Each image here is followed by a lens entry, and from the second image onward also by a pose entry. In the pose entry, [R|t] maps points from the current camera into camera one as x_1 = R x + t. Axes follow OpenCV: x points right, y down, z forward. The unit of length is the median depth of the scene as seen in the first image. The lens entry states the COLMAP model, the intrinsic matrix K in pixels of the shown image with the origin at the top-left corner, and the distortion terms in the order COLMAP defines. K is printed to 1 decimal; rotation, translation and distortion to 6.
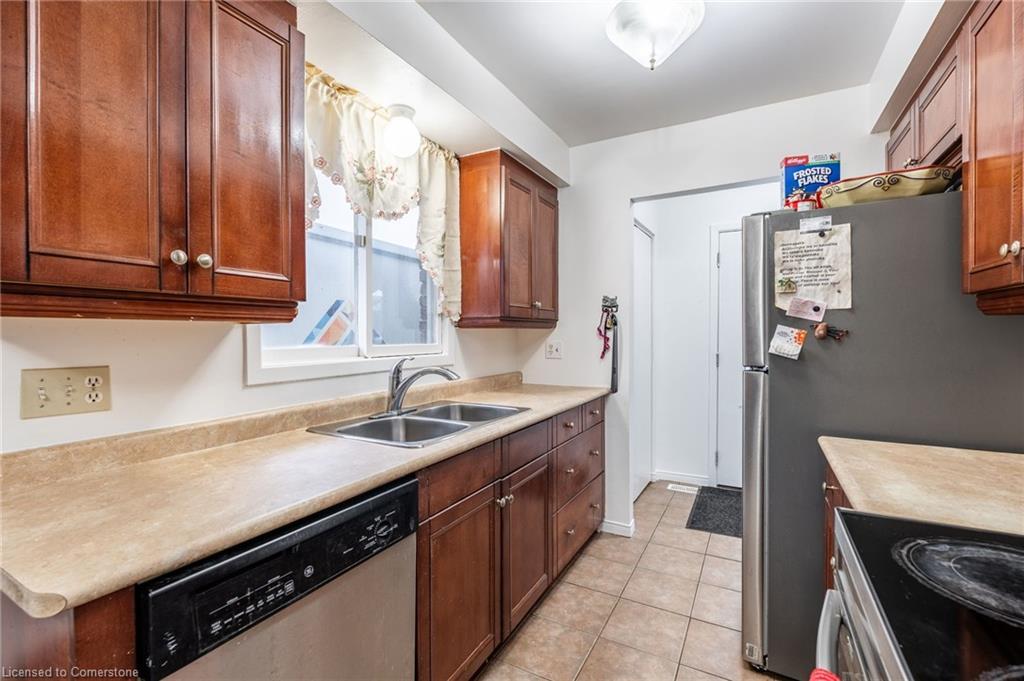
lens RADIAL K [[441.8, 0, 512.0], [0, 441.8, 340.5], [0, 0, 1]] dist [-0.004027, -0.000008]
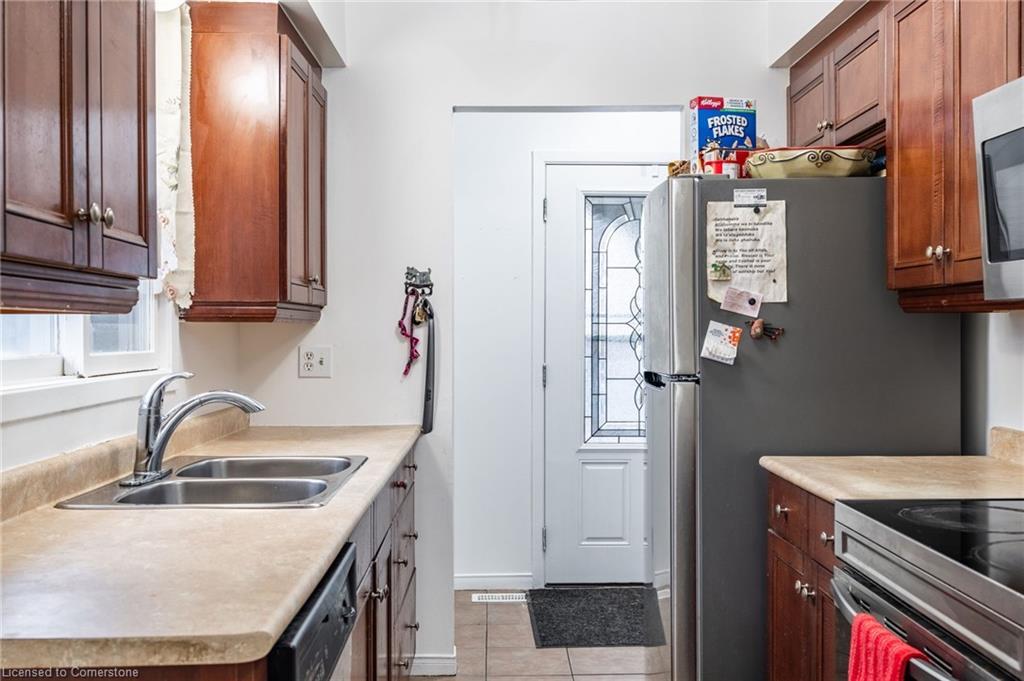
lens RADIAL K [[1016.2, 0, 496.7], [0, 1016.2, 340.2], [0, 0, 1]] dist [0.011737, -0.002366]
pose [[0.866167, -0.003351, 0.499743, -0.540772], [0.007115, 0.999959, -0.005627, 0.005428], [-0.499704, 0.008429, 0.866155, -0.319798]]
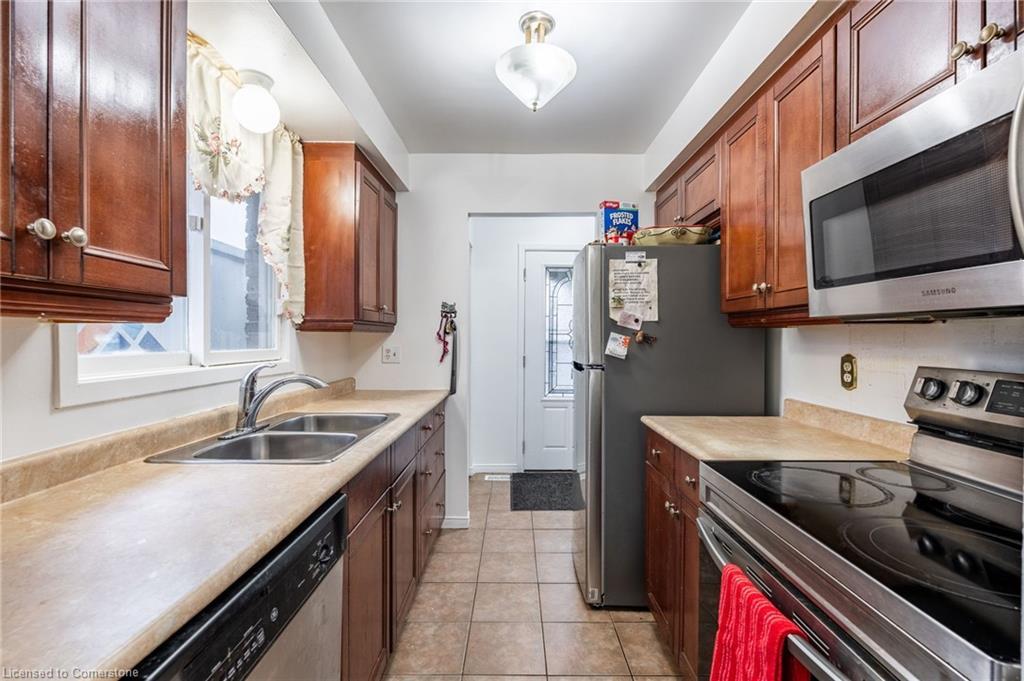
lens RADIAL K [[442.8, 0, 506.5], [0, 442.8, 341.7], [0, 0, 1]] dist [-0.003733, -0.000005]
pose [[0.878972, 0.001077, 0.476872, -0.240161], [0.002012, 0.999980, -0.005968, -0.000753], [-0.476869, 0.006205, 0.878952, 0.012681]]
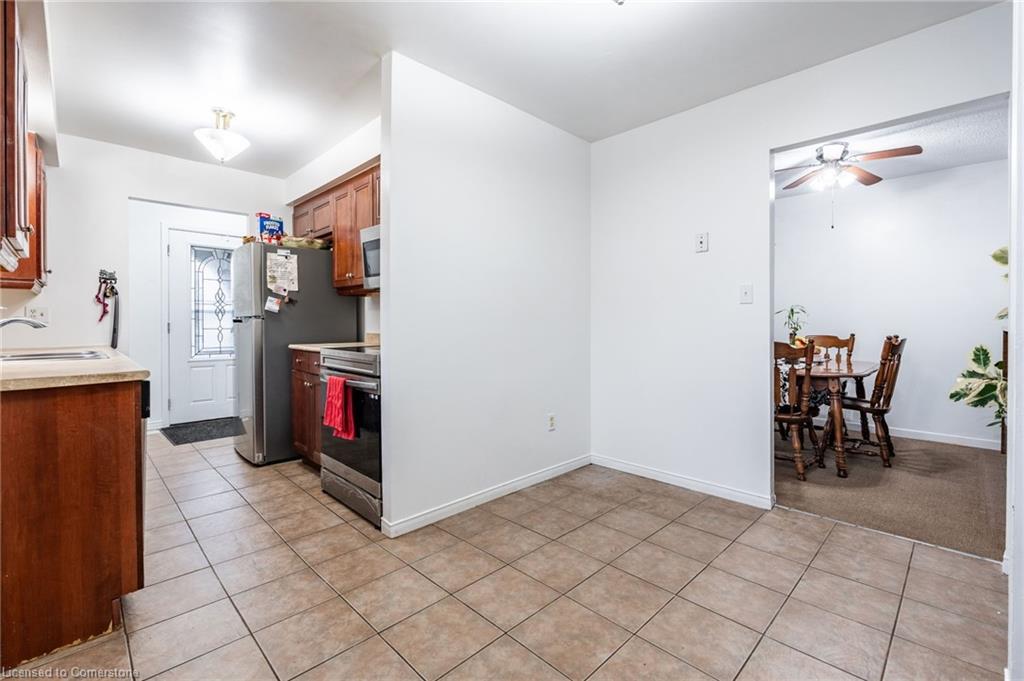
lens RADIAL K [[454.2, 0, 513.2], [0, 454.2, 324.9], [0, 0, 1]] dist [-0.001576, -0.000247]
pose [[0.276289, -0.001955, 0.961073, -1.015439], [0.017965, 0.999834, -0.003131, 0.112337], [-0.960907, 0.018131, 0.276278, -0.635277]]
